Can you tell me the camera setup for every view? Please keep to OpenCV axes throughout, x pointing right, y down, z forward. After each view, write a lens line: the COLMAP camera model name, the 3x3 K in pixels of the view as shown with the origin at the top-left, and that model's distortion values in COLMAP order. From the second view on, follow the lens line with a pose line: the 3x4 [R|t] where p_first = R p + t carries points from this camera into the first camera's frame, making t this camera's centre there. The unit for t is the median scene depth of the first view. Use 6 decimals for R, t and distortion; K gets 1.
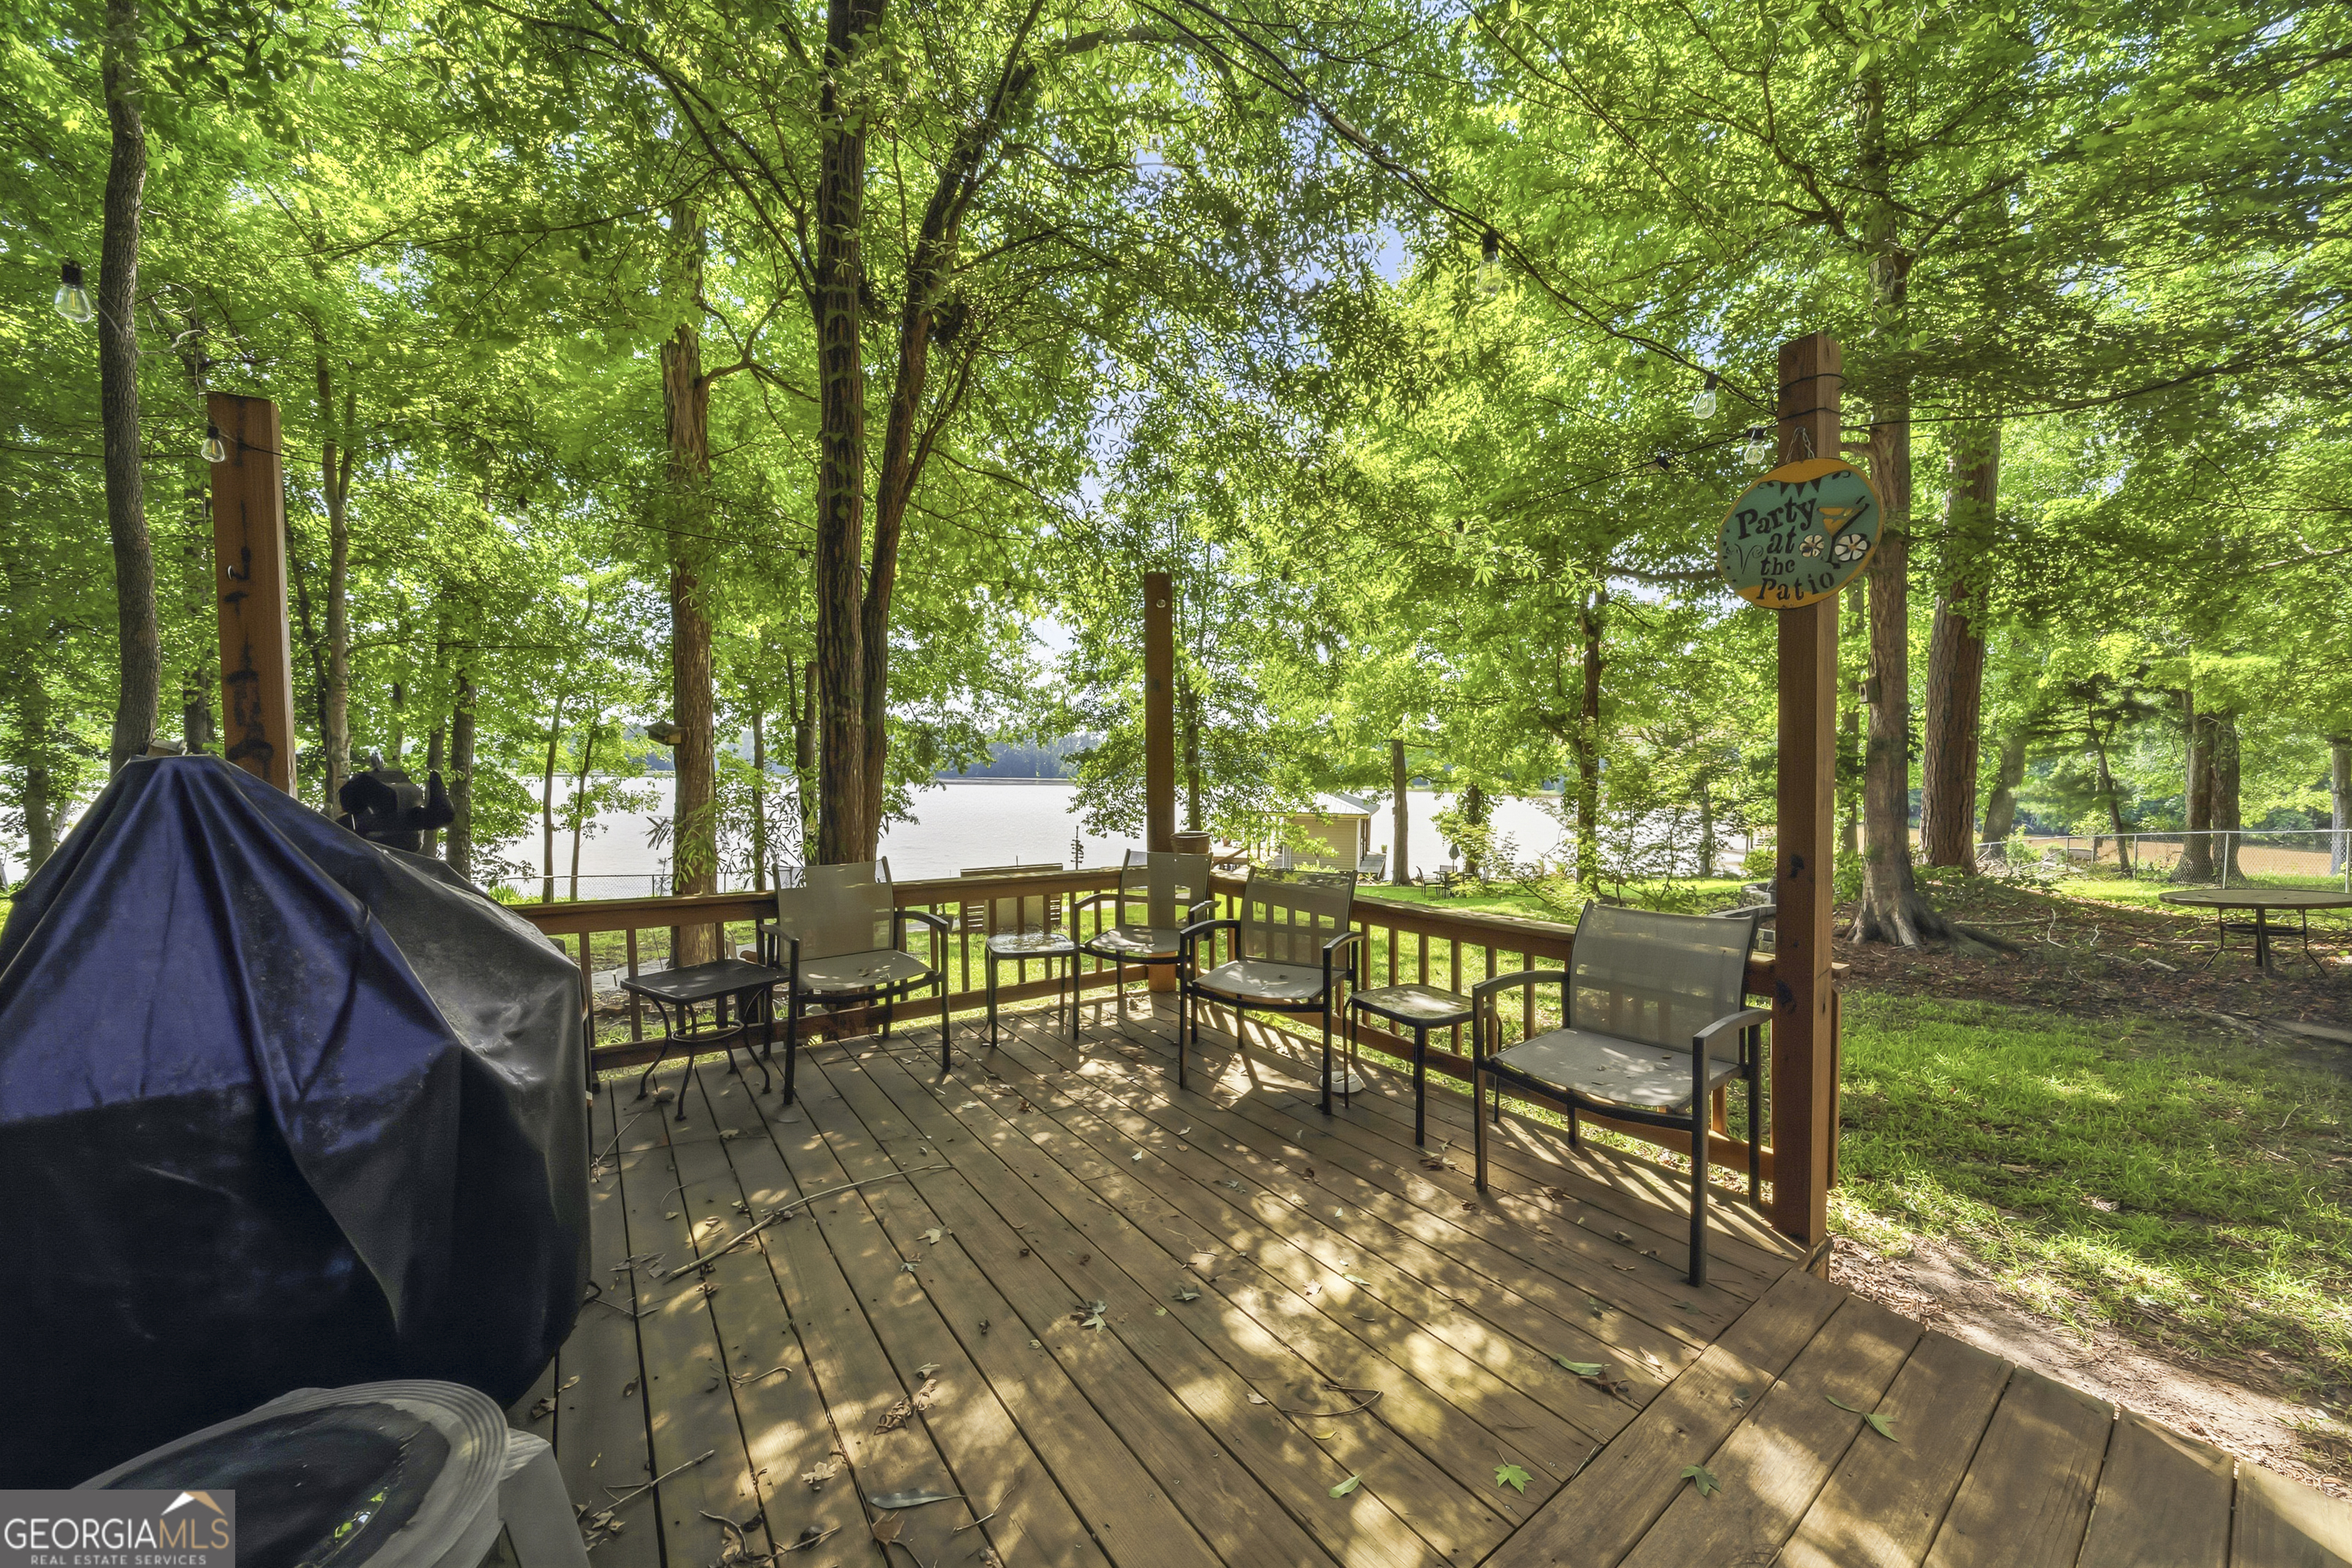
lens RADIAL K [[815.9, 0, 1171.9], [0, 815.9, 781.7], [0, 0, 1]] dist [-0.006403, -0.000189]
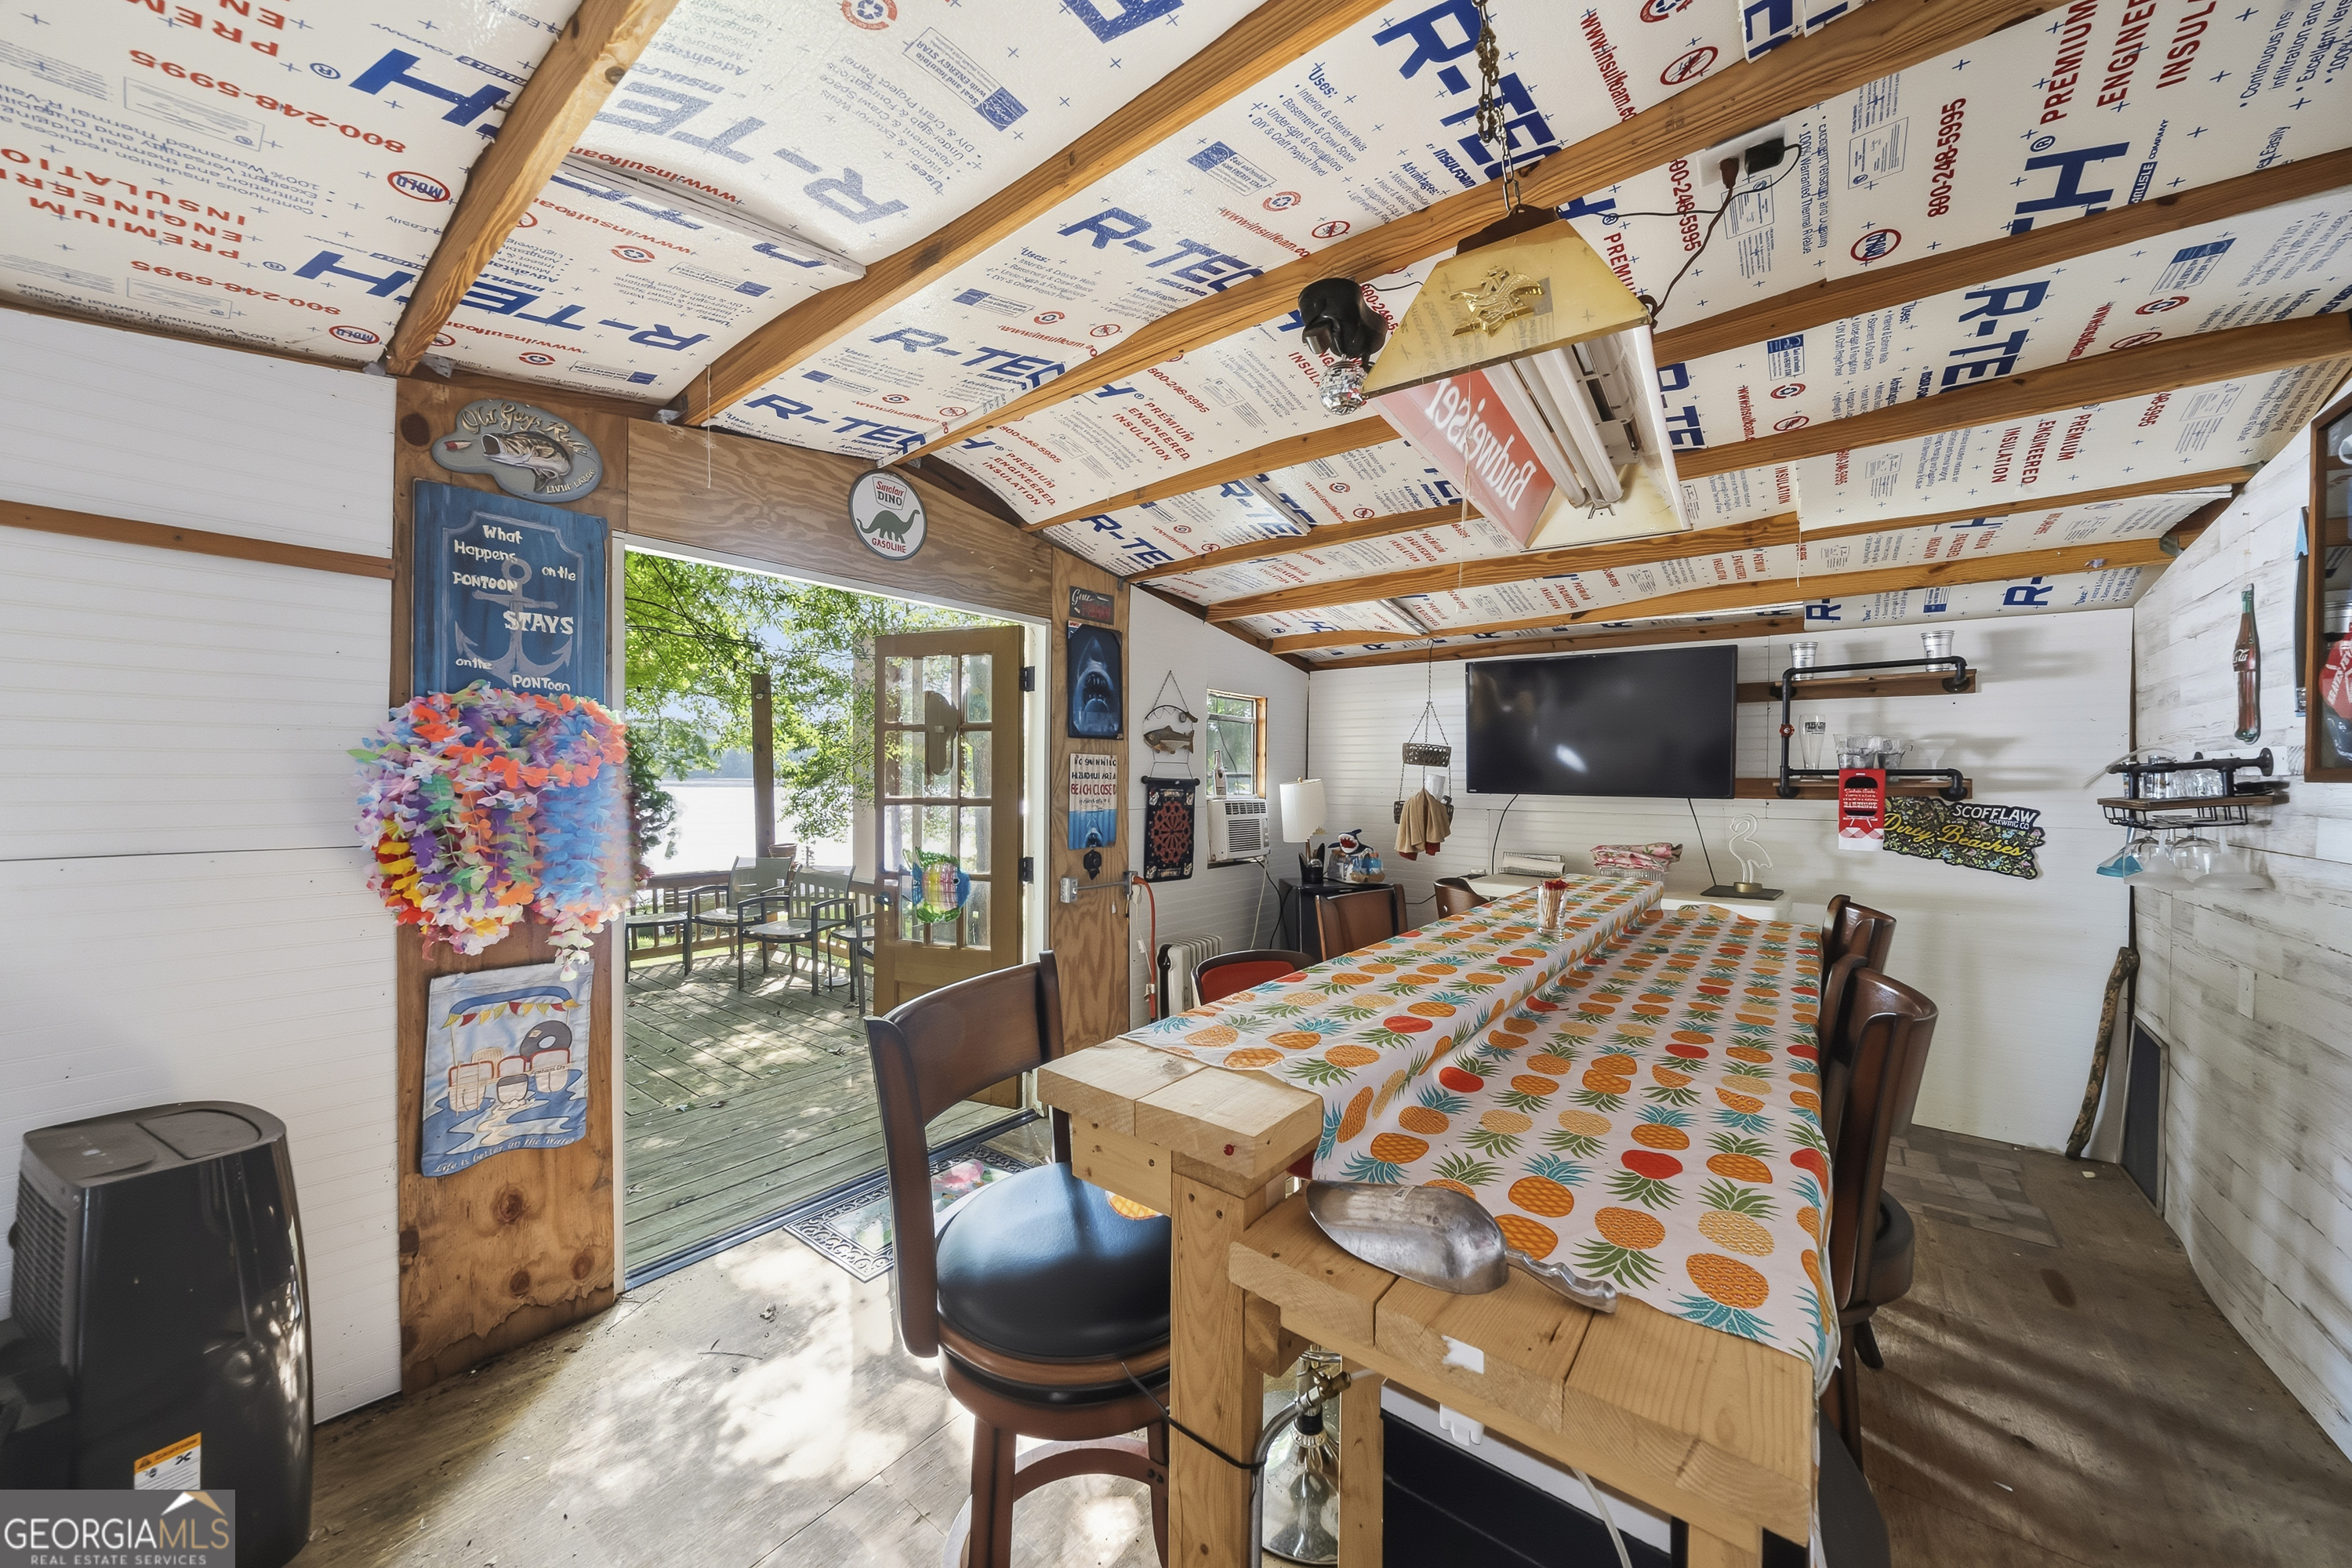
lens RADIAL K [[815.9, 0, 1178.7], [0, 815.9, 779.5], [0, 0, 1]] dist [-0.006403, -0.000189]
pose [[0.961961, -0.004056, 0.273156, 0.598042], [0.004164, 0.999991, 0.000184, -0.101367], [-0.273154, 0.000960, 0.961970, -1.263564]]
